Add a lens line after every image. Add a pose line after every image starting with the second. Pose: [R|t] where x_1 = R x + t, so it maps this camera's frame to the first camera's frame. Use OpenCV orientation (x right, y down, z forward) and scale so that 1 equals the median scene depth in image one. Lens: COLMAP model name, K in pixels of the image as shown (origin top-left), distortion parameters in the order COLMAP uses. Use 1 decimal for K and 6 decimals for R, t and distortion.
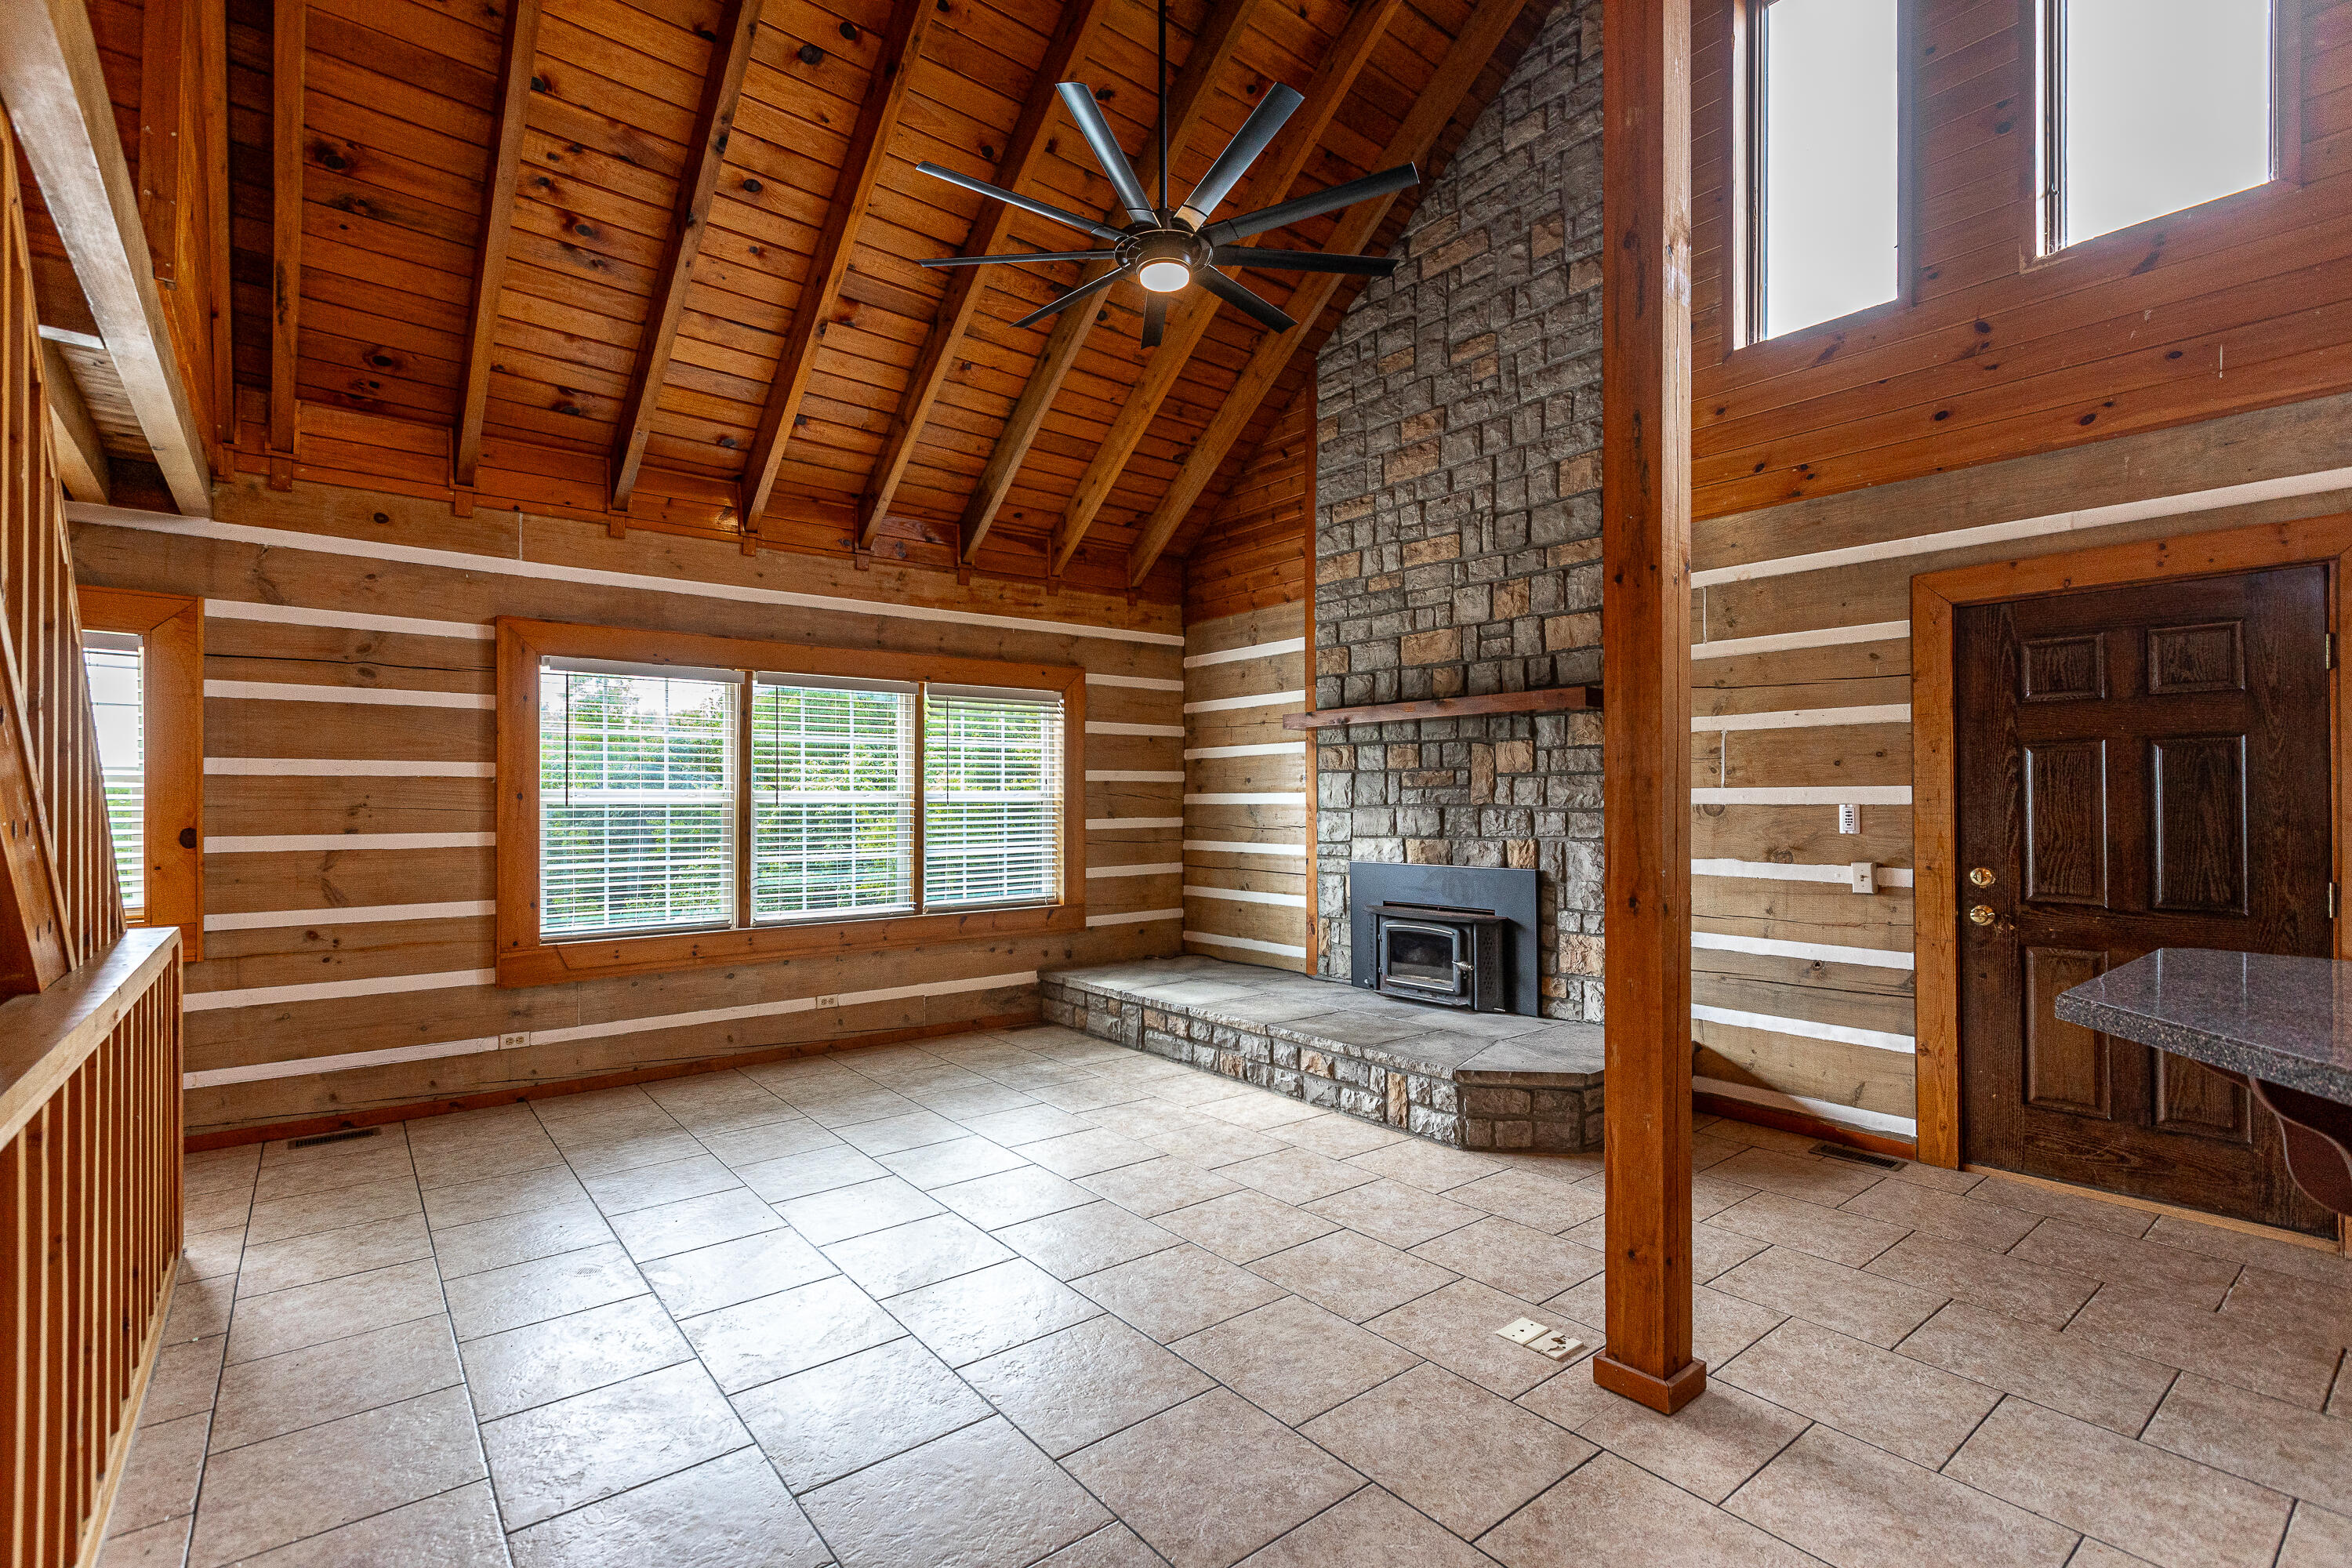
lens RADIAL K [[1063.1, 0, 1176.0], [0, 1063.1, 784.0], [0, 0, 1]] dist [0.003817, 0.000477]
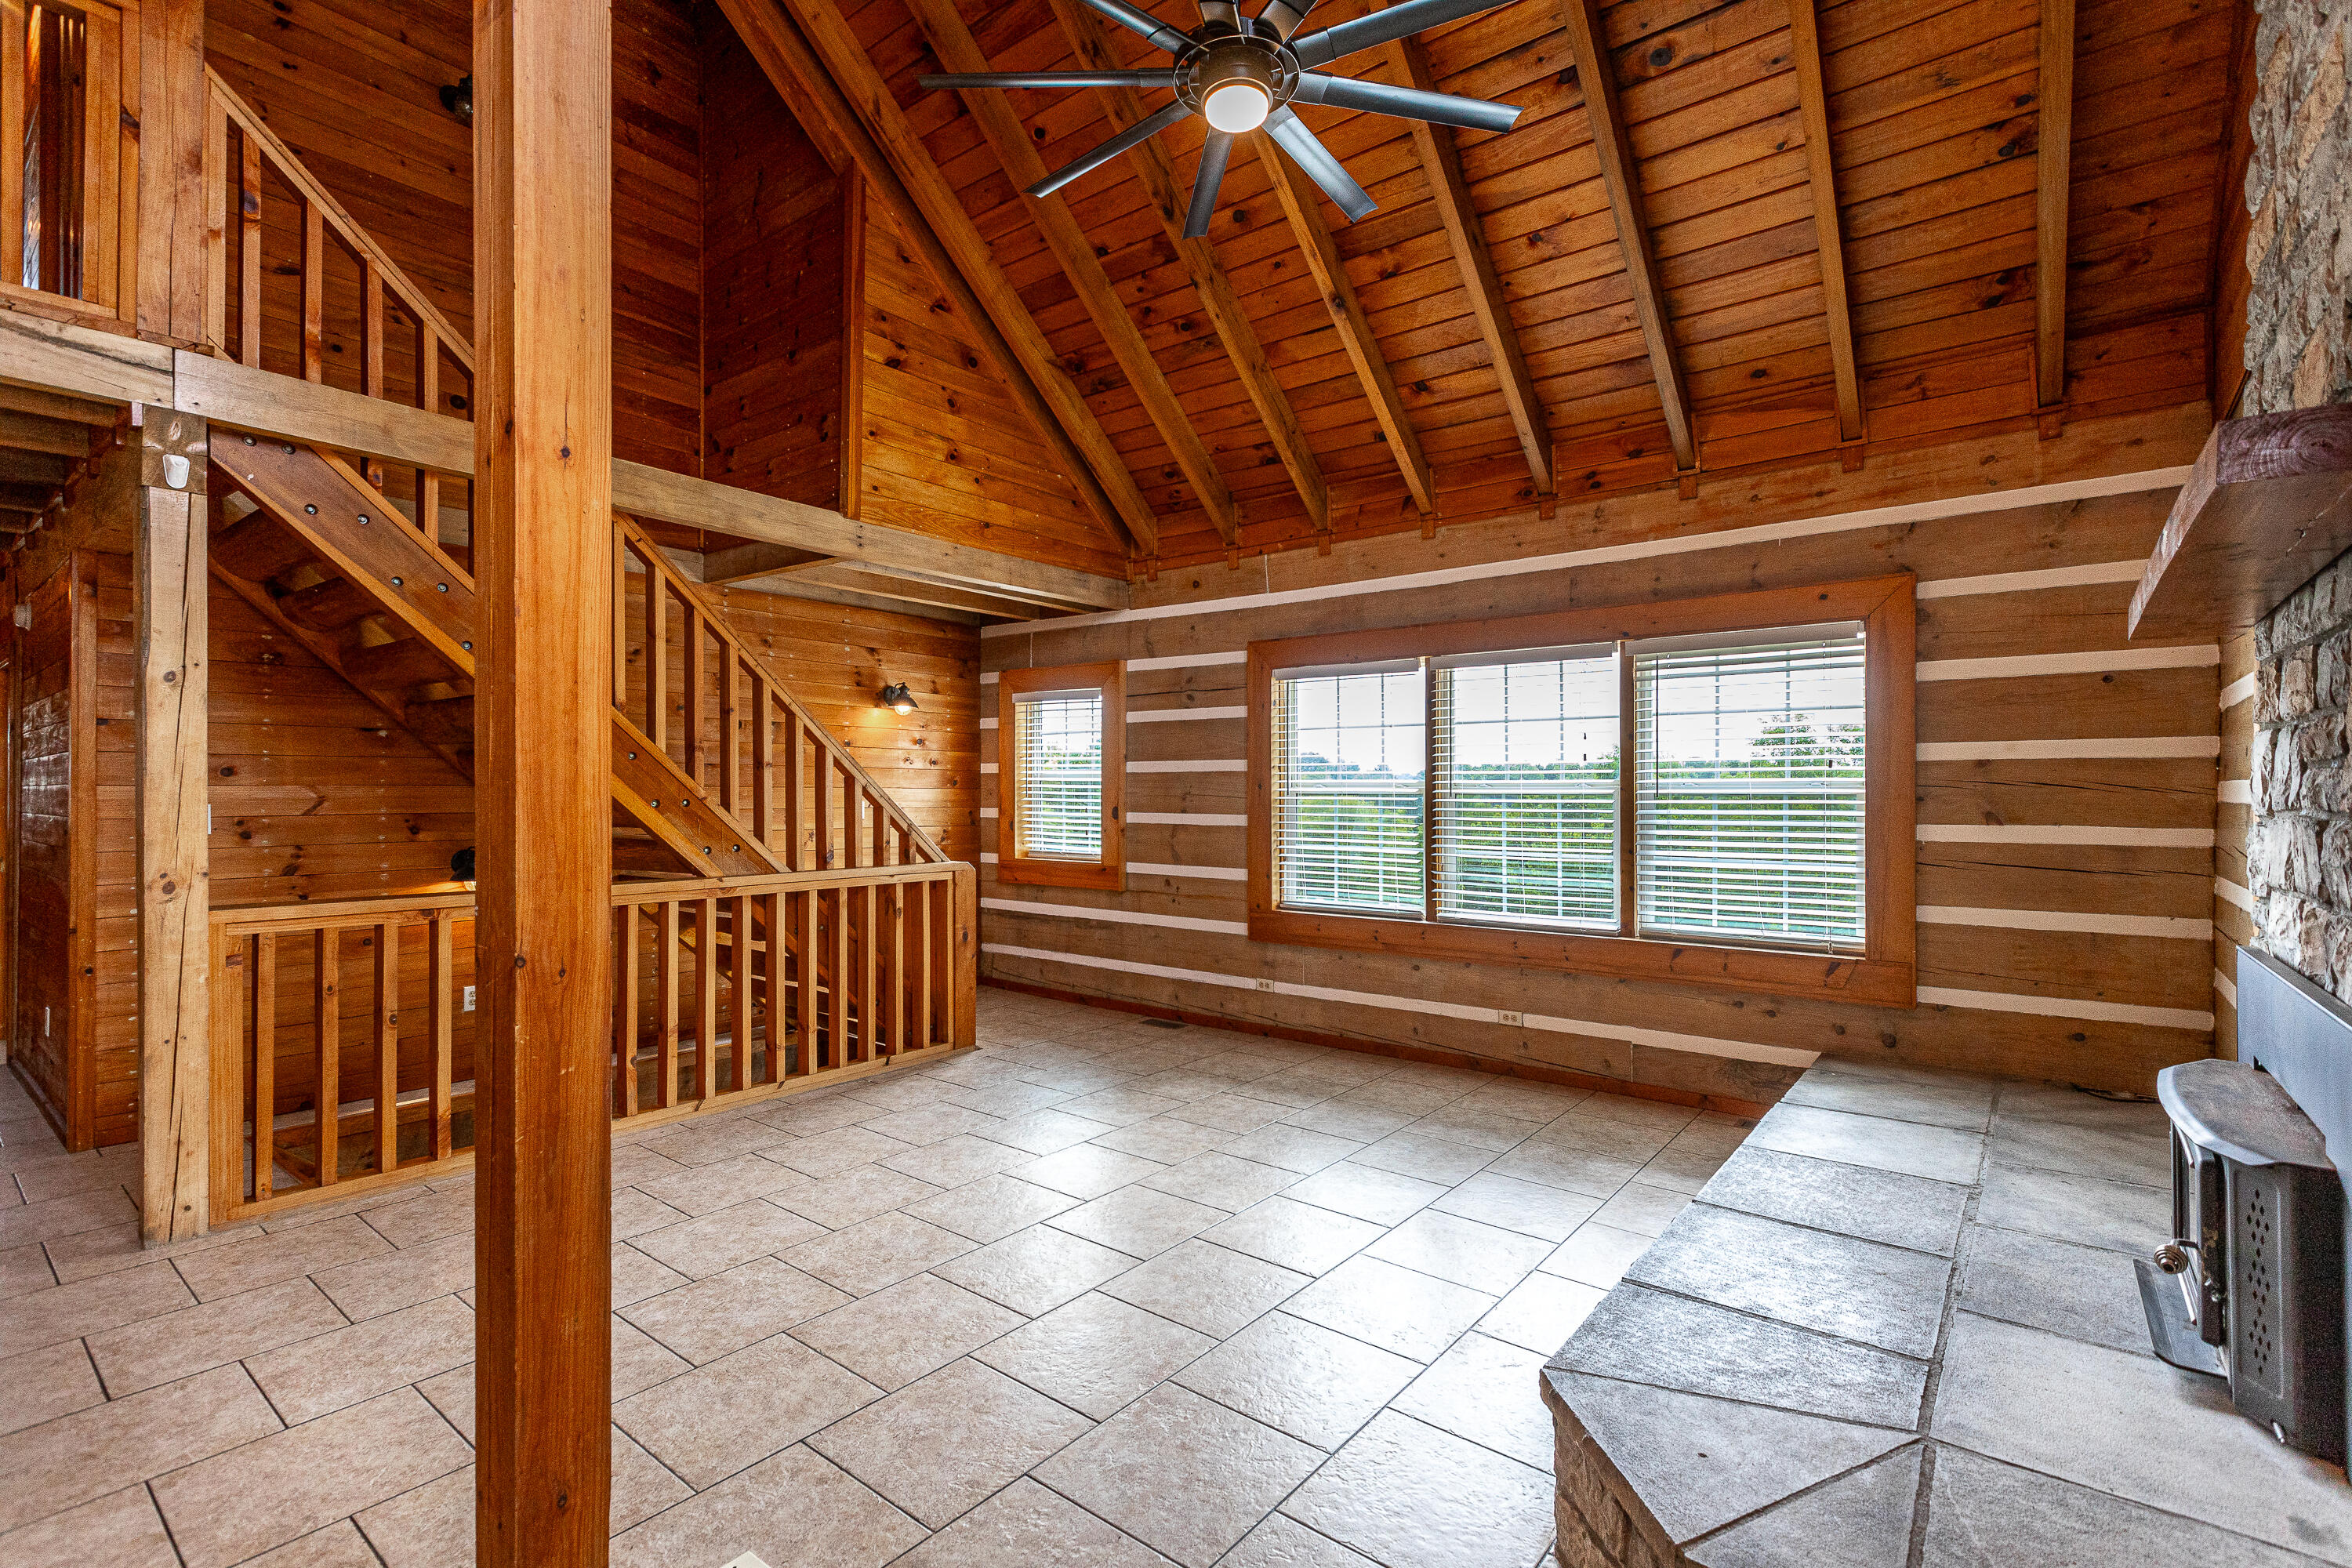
lens RADIAL K [[1102.3, 0, 1176.0], [0, 1102.3, 784.0], [0, 0, 1]] dist [0.002362, 0.000220]
pose [[0.217791, -0.001565, -0.975994, 0.570113], [0.012323, 0.999923, 0.001147, 0.005541], [0.975918, -0.012276, 0.217793, 0.595917]]
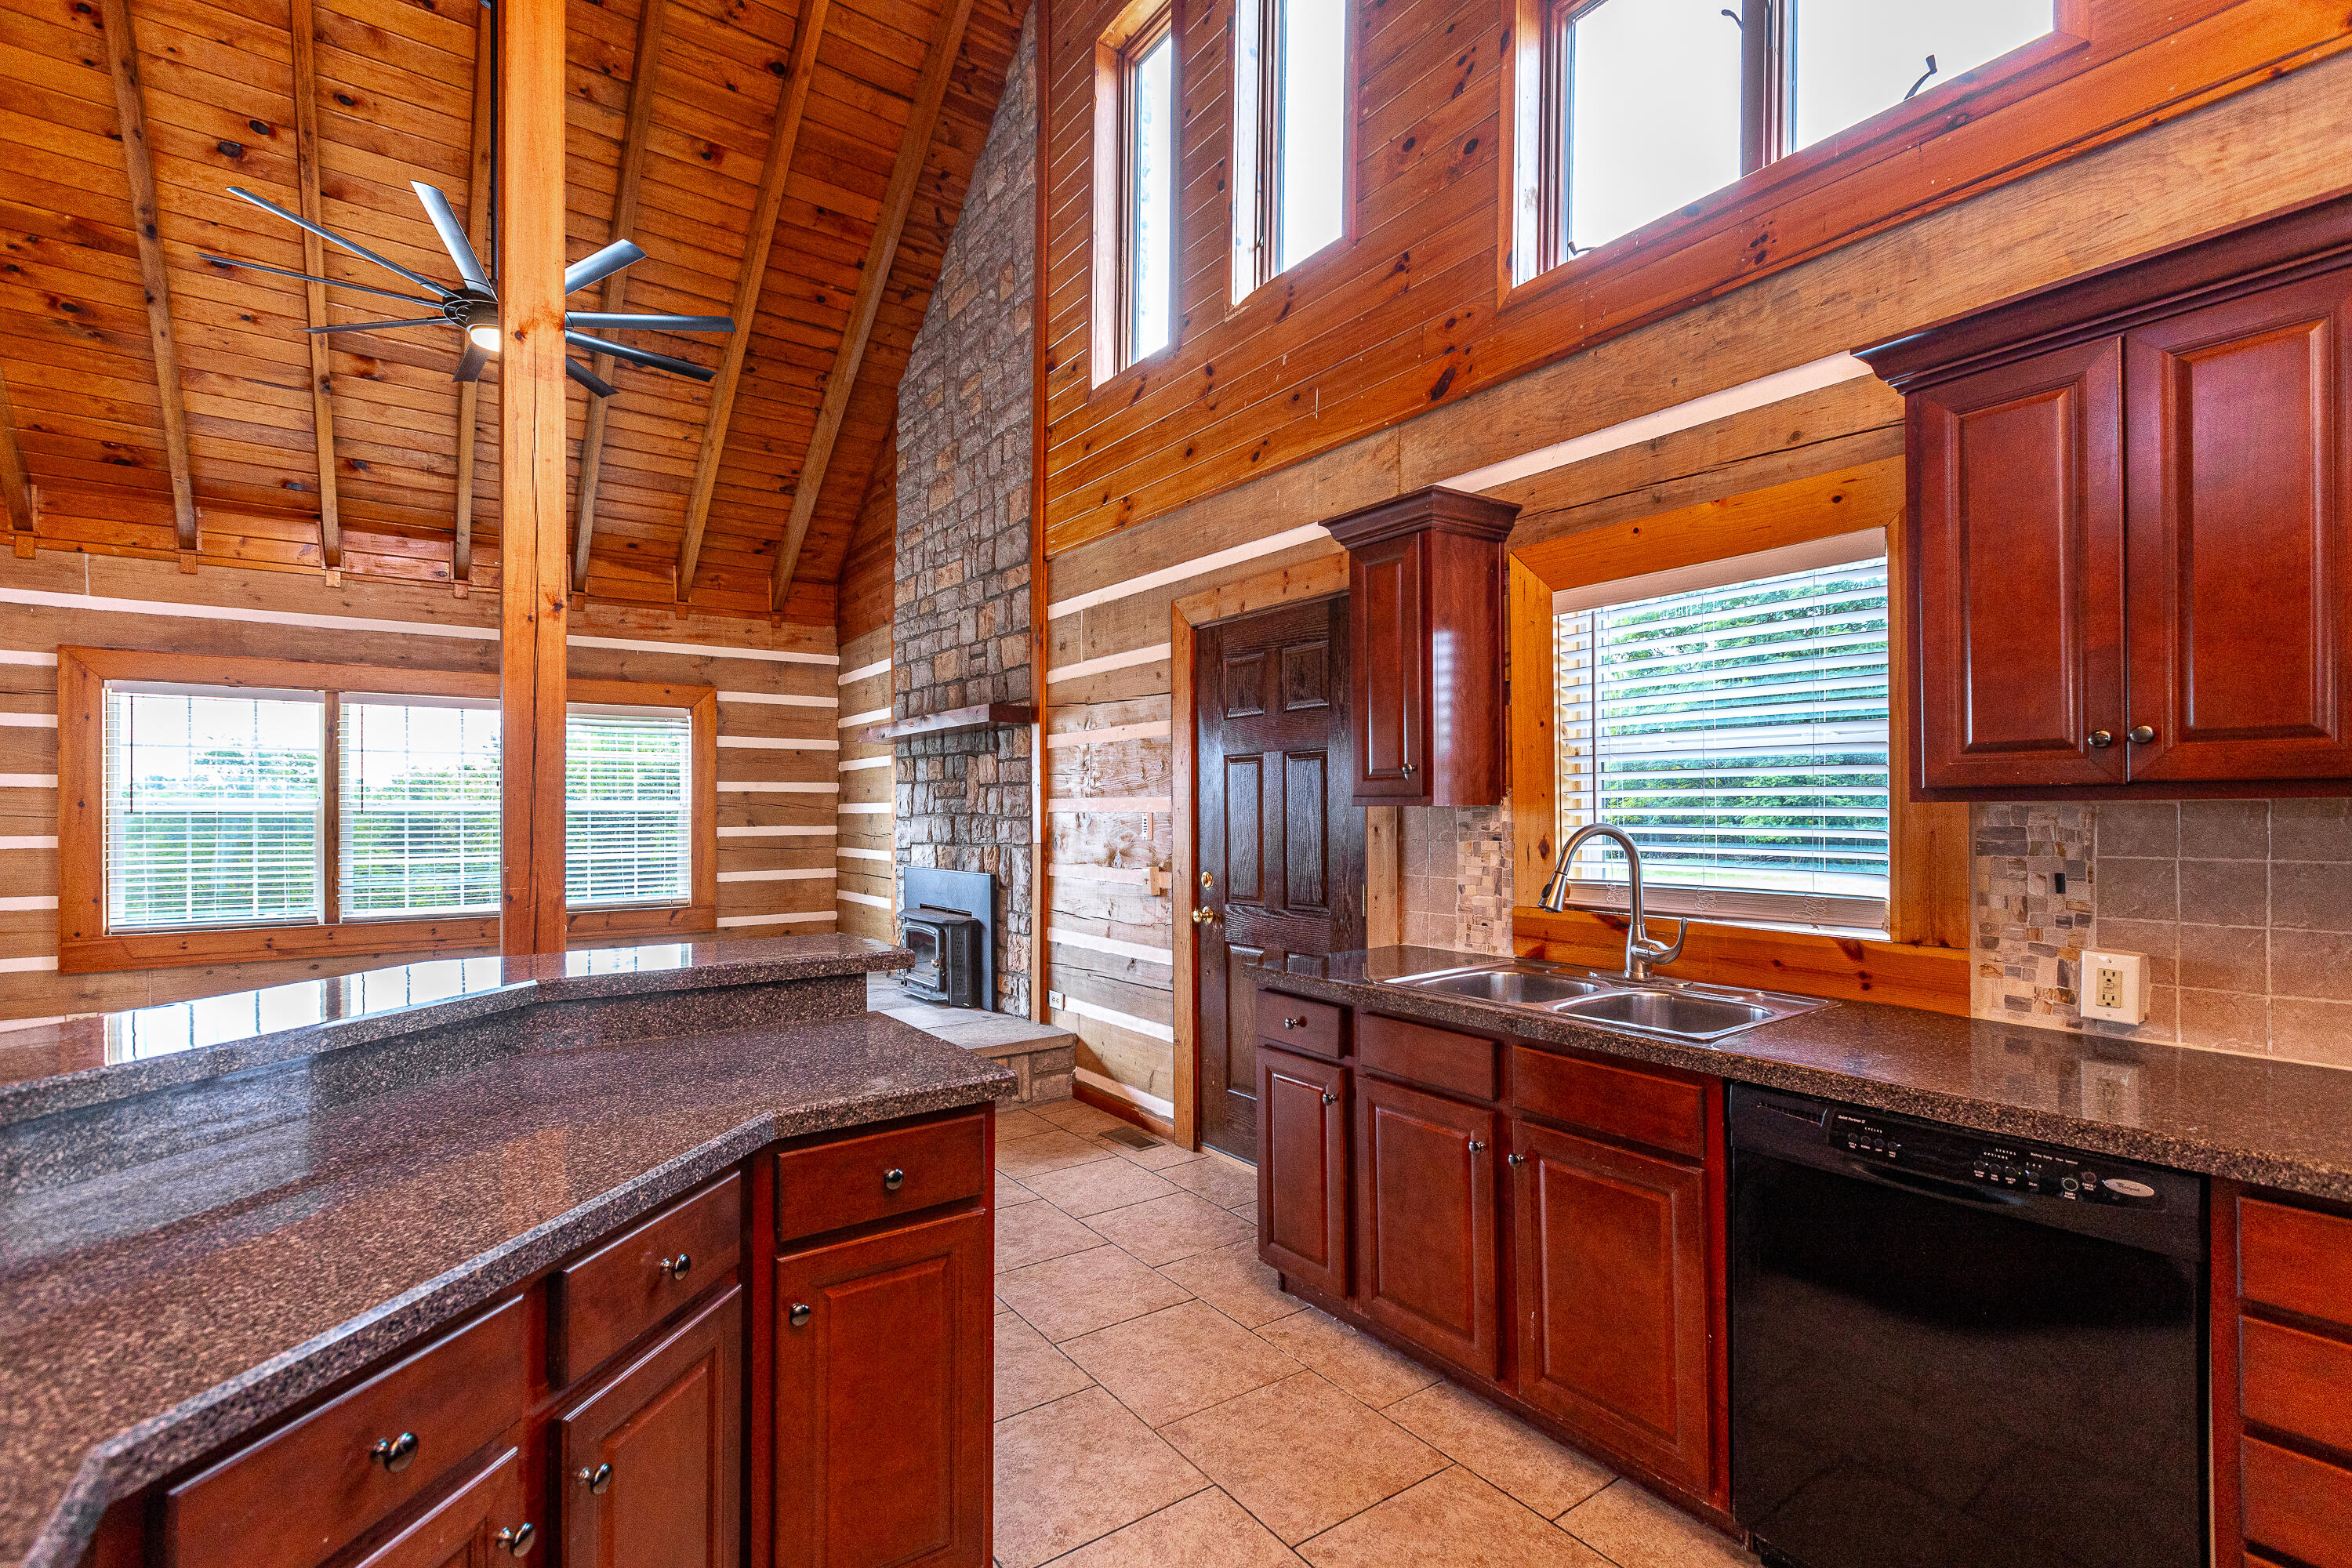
lens RADIAL K [[1061.1, 0, 1168.8], [0, 1061.1, 796.7], [0, 0, 1]] dist [0.004158, 0.000116]
pose [[0.998082, 0.000494, -0.061904, 0.574108], [-0.000484, 1.000000, 0.000182, 0.002542], [0.061904, -0.000152, 0.998082, -0.055689]]
